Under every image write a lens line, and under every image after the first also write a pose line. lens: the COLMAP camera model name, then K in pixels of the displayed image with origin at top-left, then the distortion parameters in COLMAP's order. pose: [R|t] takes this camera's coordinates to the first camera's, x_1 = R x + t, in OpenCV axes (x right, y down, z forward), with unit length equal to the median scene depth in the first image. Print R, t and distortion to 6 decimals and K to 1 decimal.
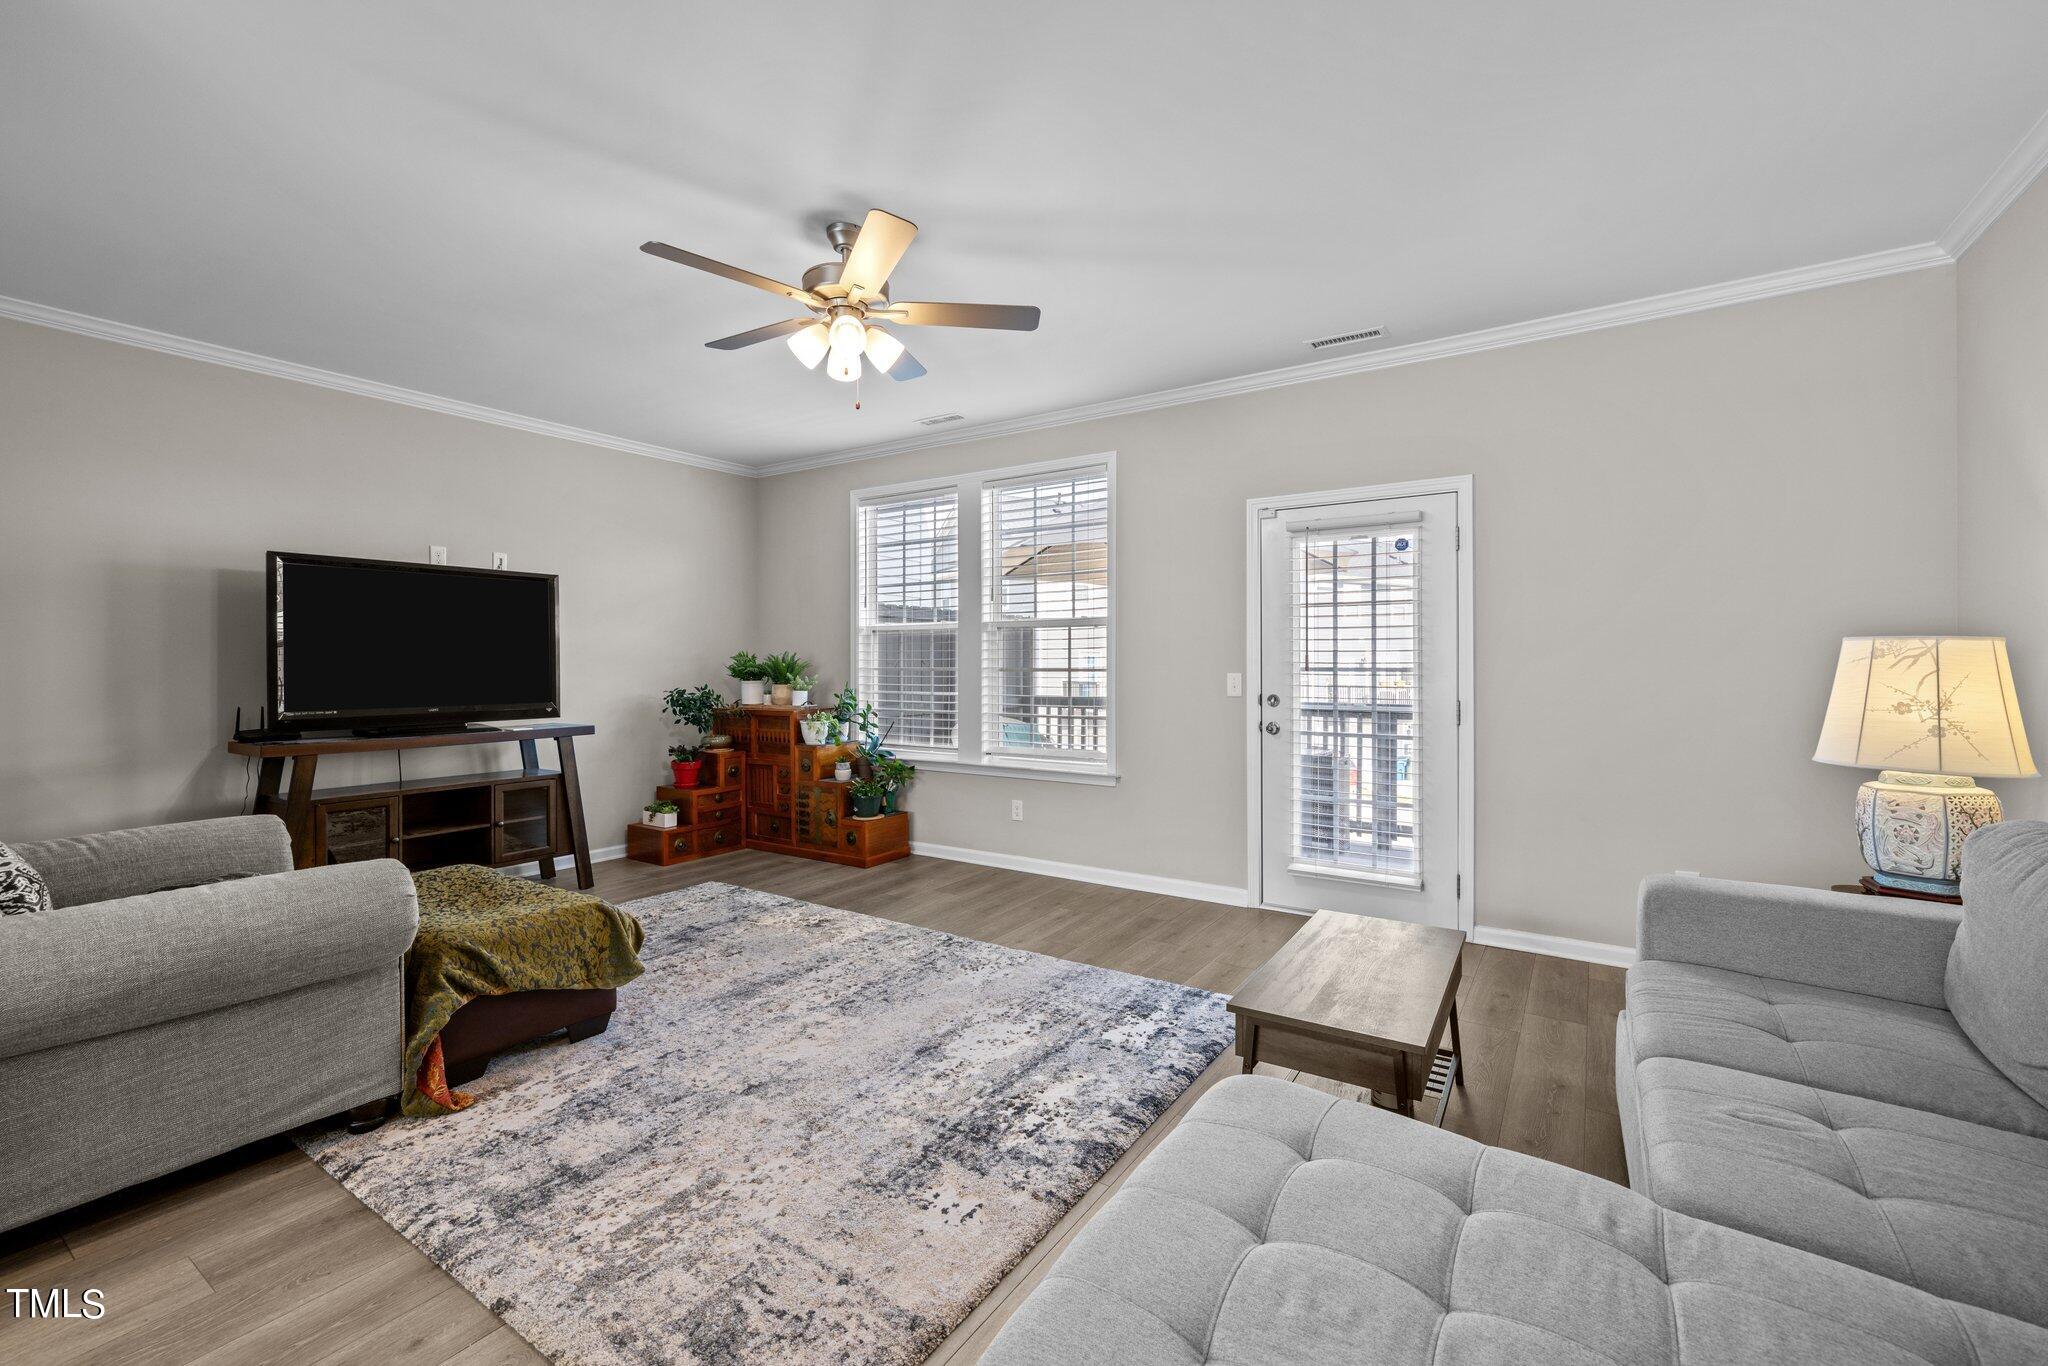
lens RADIAL K [[851.0, 0, 1011.7], [0, 851.0, 674.2], [0, 0, 1]] dist [-0.000860, 0.000311]
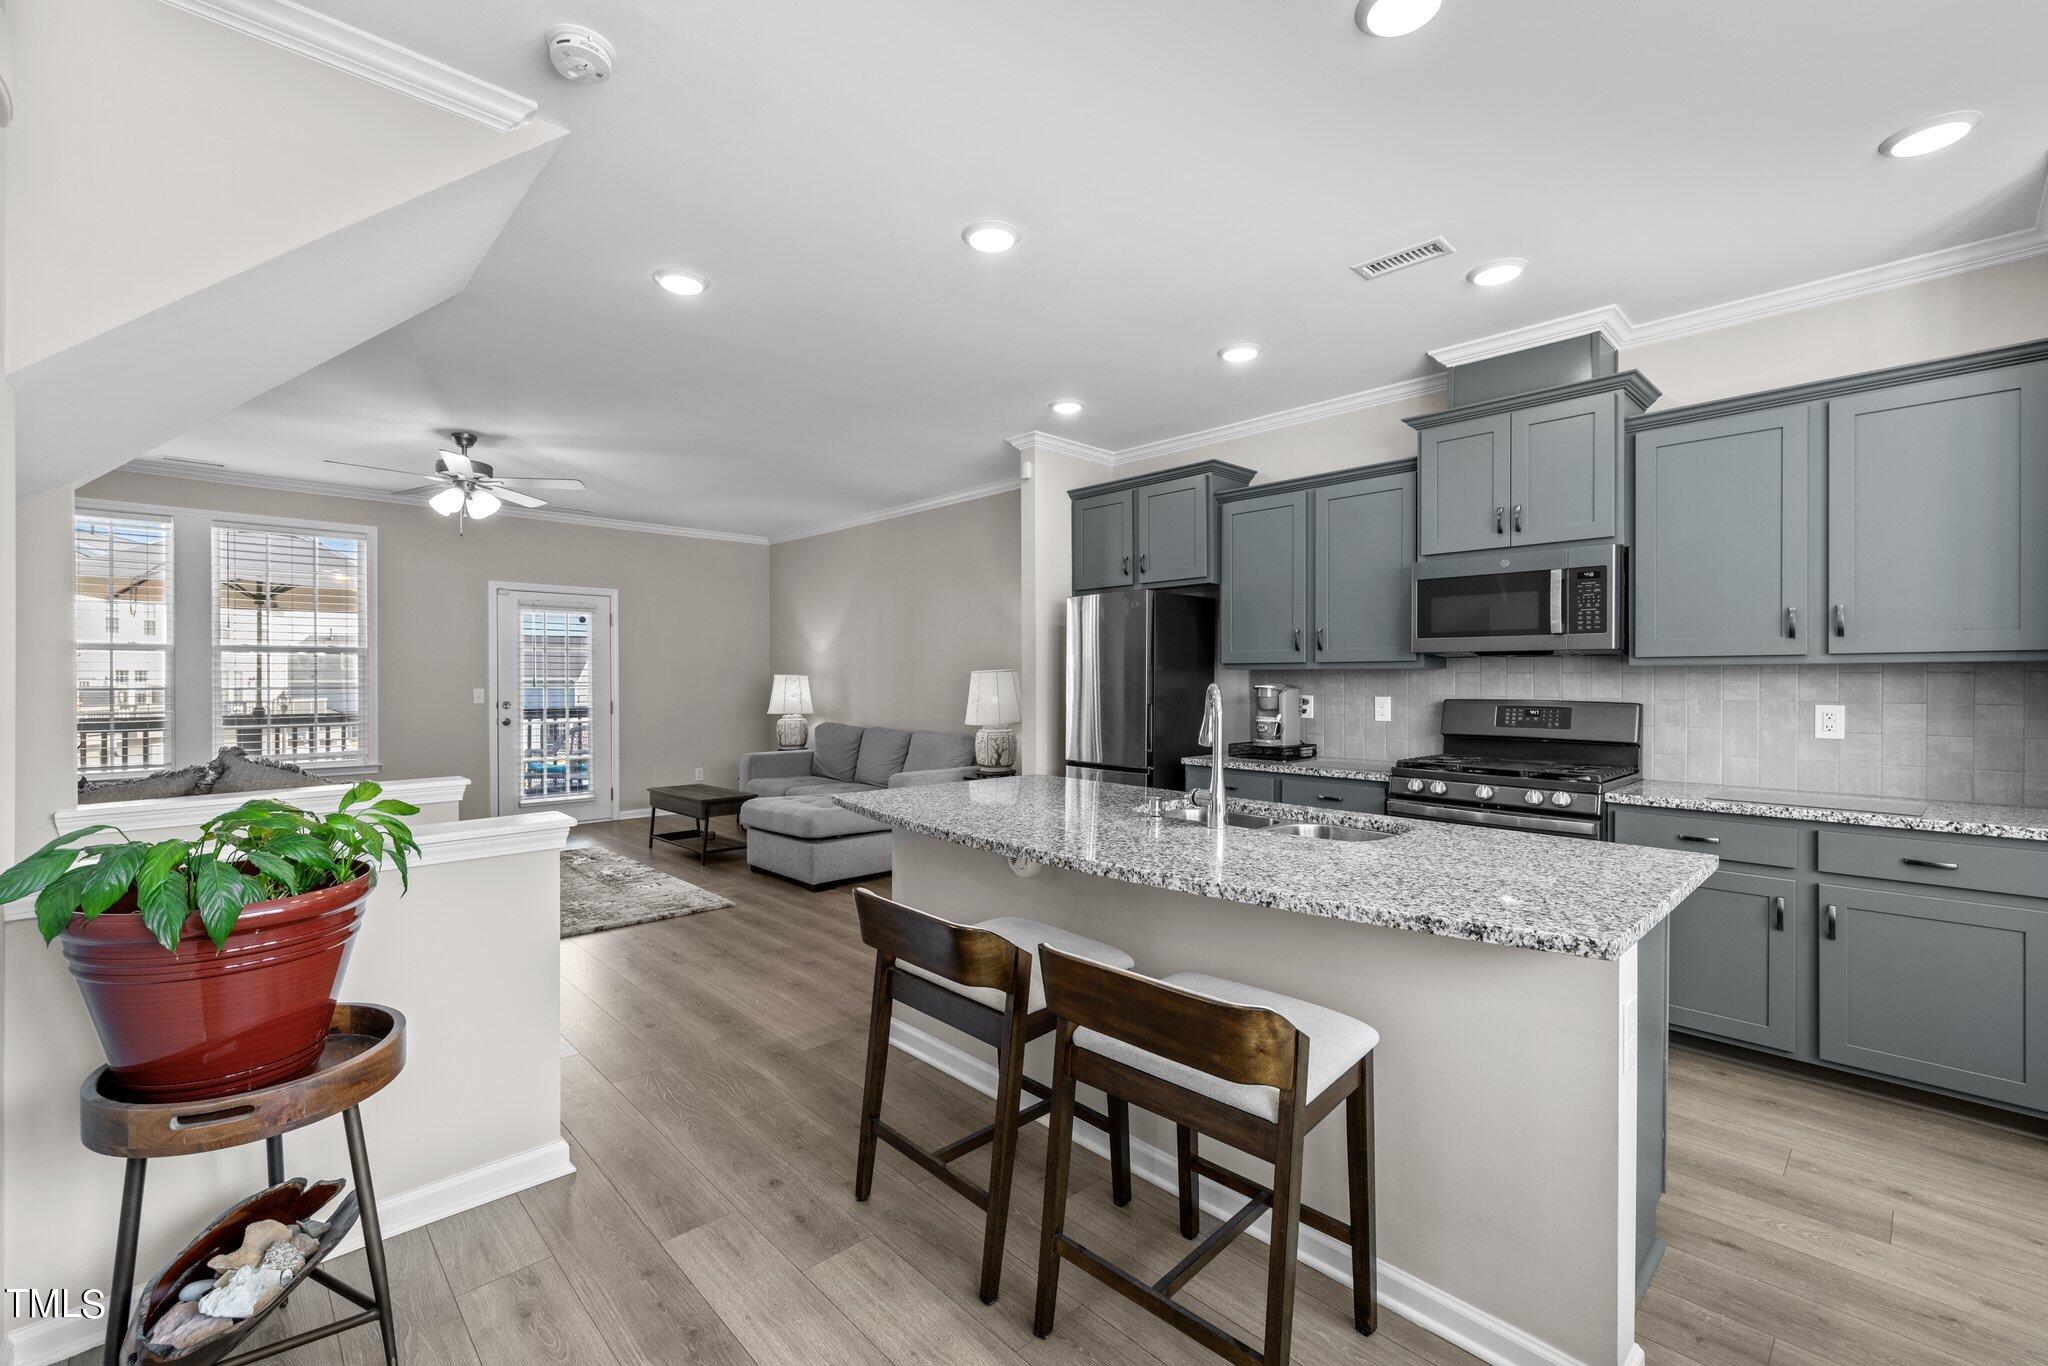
lens RADIAL K [[851.0, 0, 1023.5], [0, 851.0, 686.9], [0, 0, 1]] dist [-0.000860, 0.000311]
pose [[0.219484, 0.000247, 0.975616, -1.332285], [0.015061, 0.999880, -0.003641, 0.020902], [-0.975500, 0.015493, 0.219454, -0.417300]]
